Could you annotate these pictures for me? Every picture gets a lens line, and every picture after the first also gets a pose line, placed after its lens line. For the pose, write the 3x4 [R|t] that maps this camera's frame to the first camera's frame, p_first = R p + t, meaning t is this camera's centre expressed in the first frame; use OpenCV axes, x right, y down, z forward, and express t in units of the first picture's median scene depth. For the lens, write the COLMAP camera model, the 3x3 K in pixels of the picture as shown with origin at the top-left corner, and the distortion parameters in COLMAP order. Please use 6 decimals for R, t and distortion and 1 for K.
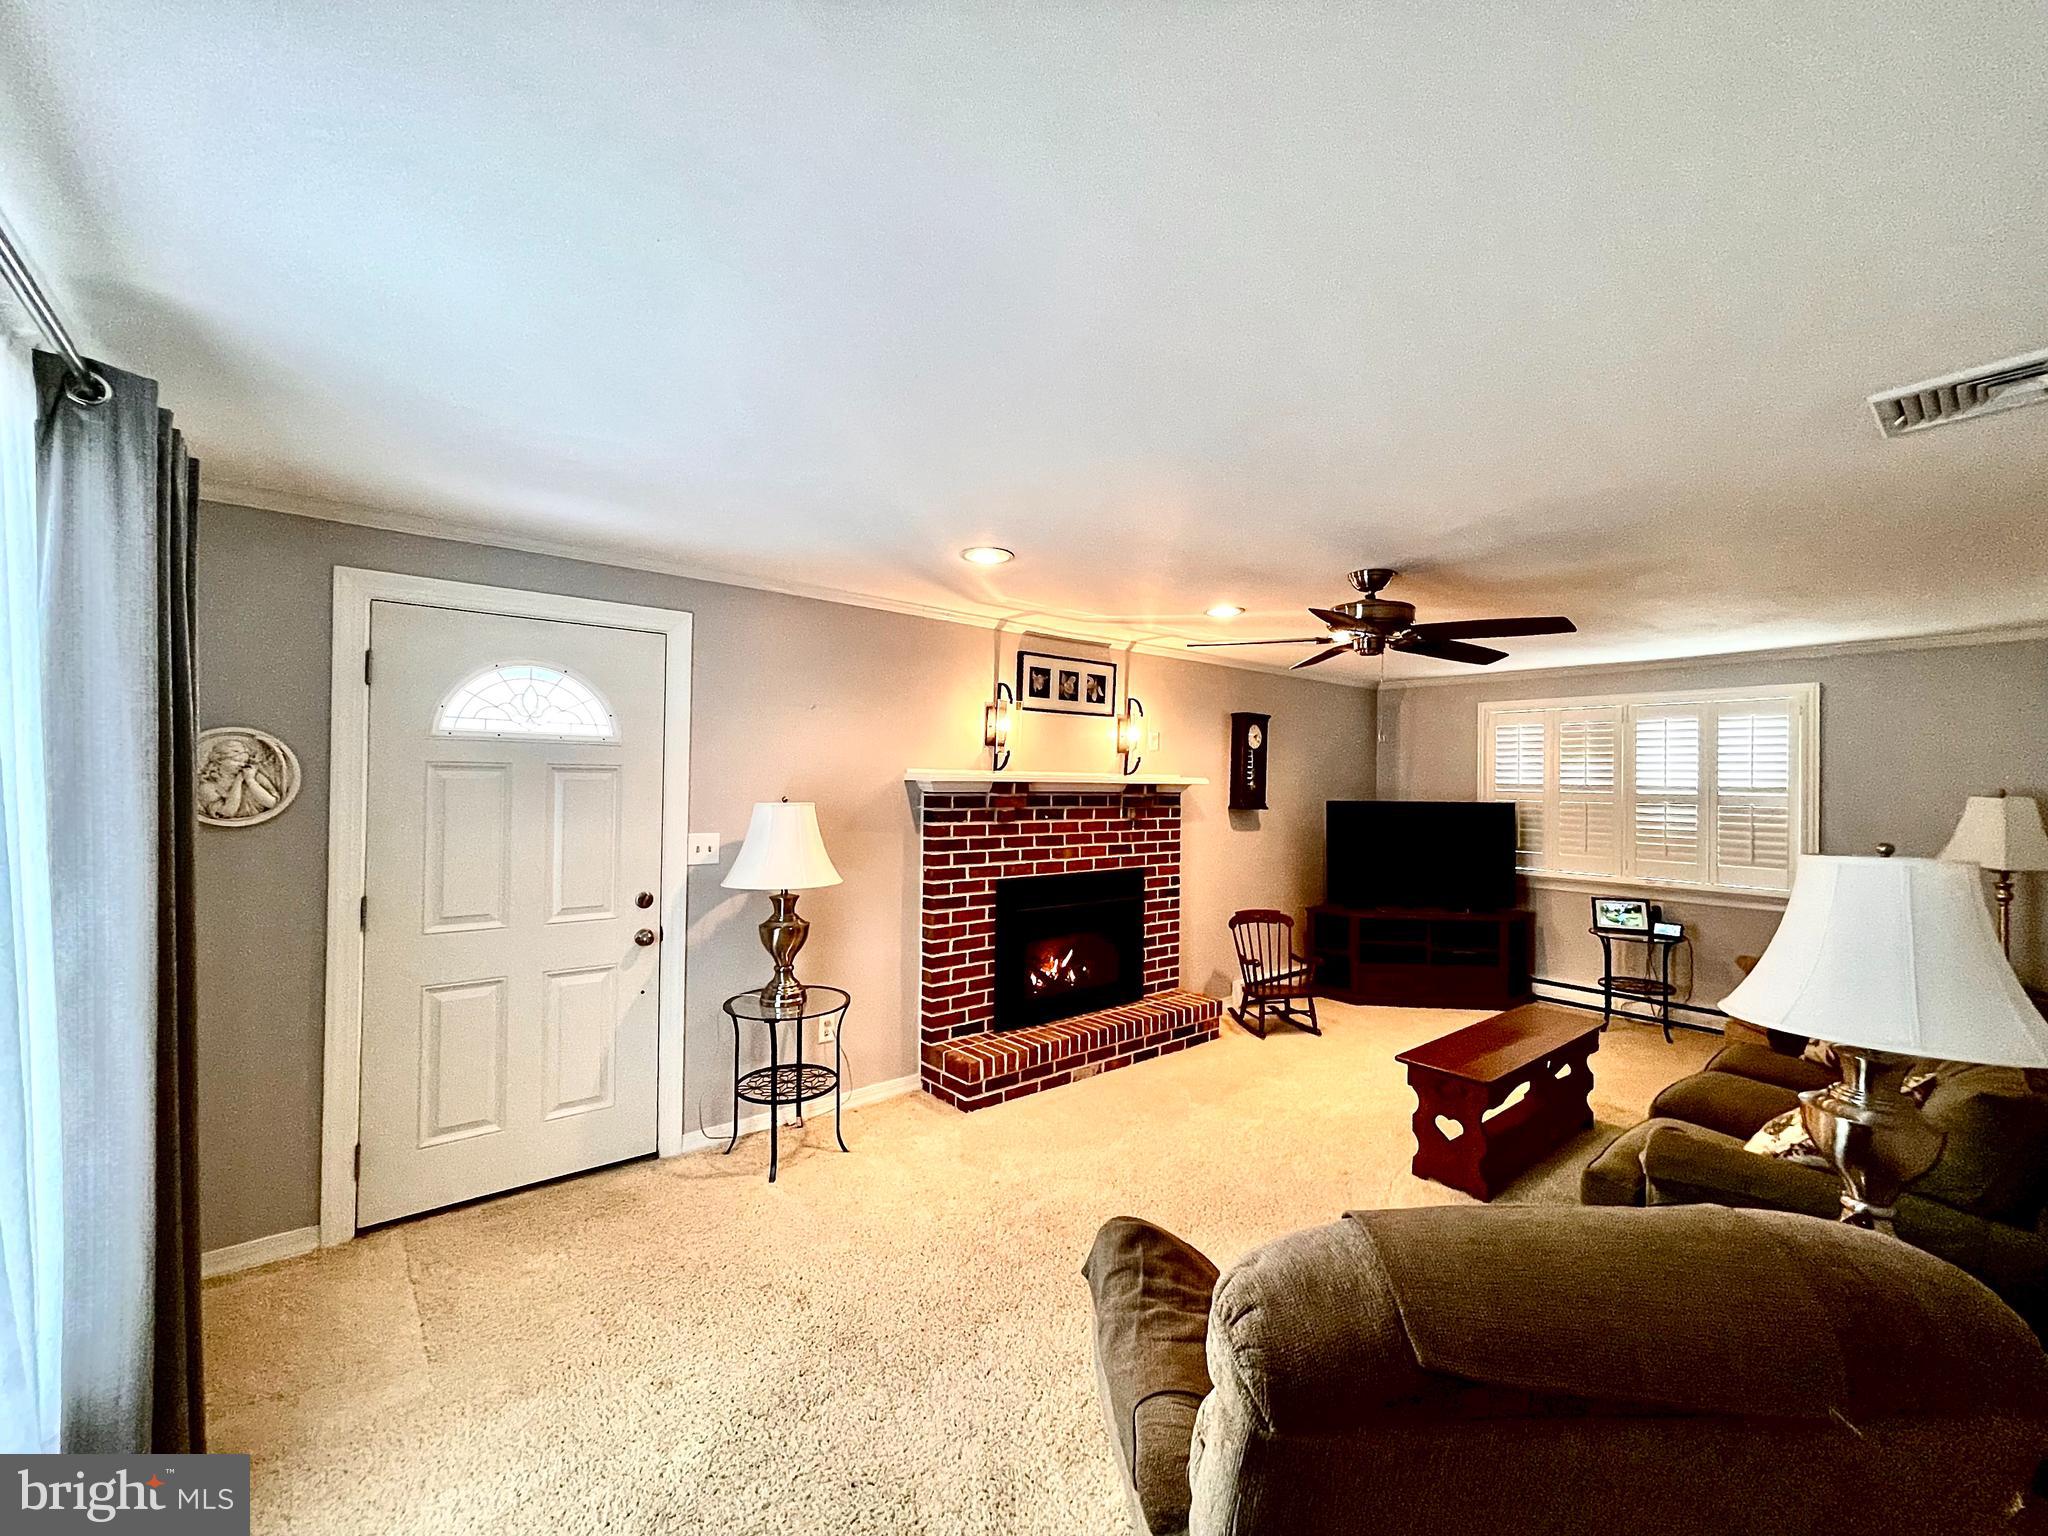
lens RADIAL K [[826.7, 0, 1018.9], [0, 826.7, 775.5], [0, 0, 1]] dist [0.000398, -0.000123]
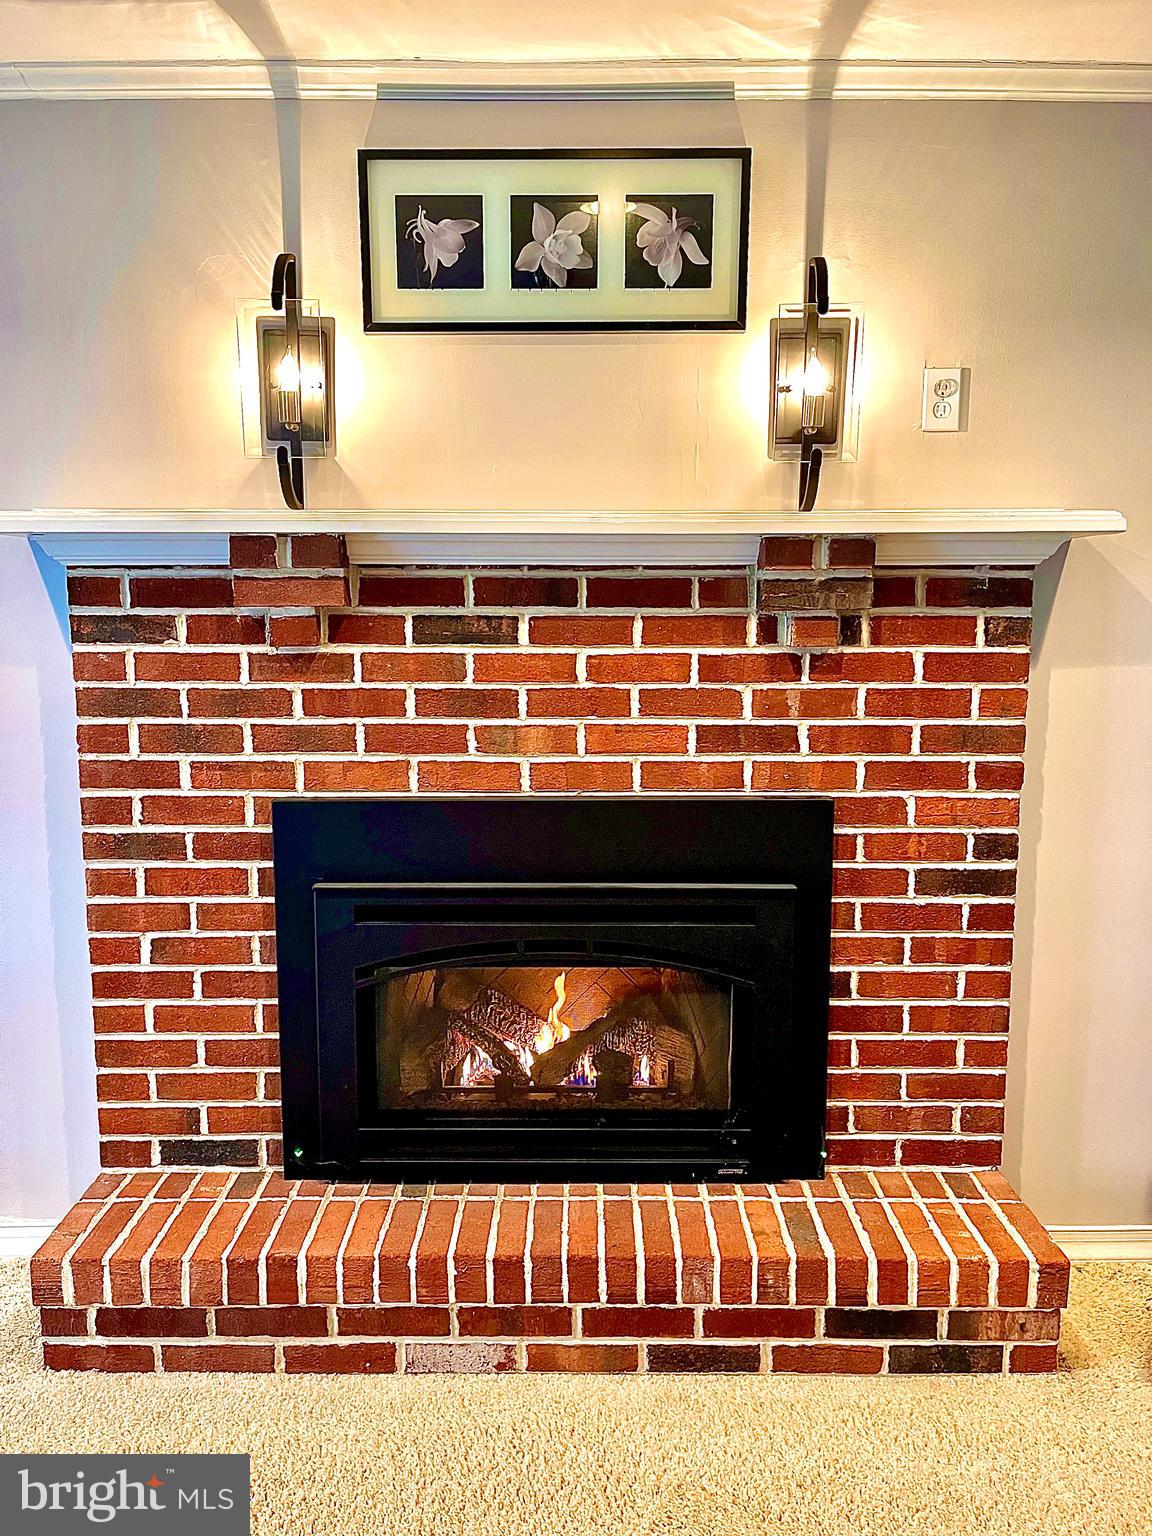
lens RADIAL K [[1188.4, 0, 575.6], [0, 1188.4, 761.4], [0, 0, 1]] dist [0.033953, -0.010956]
pose [[0.774382, 0.081842, -0.627404, 0.393181], [0.014888, 0.988968, 0.147382, 0.027937], [0.632544, -0.123471, 0.764620, 0.621393]]
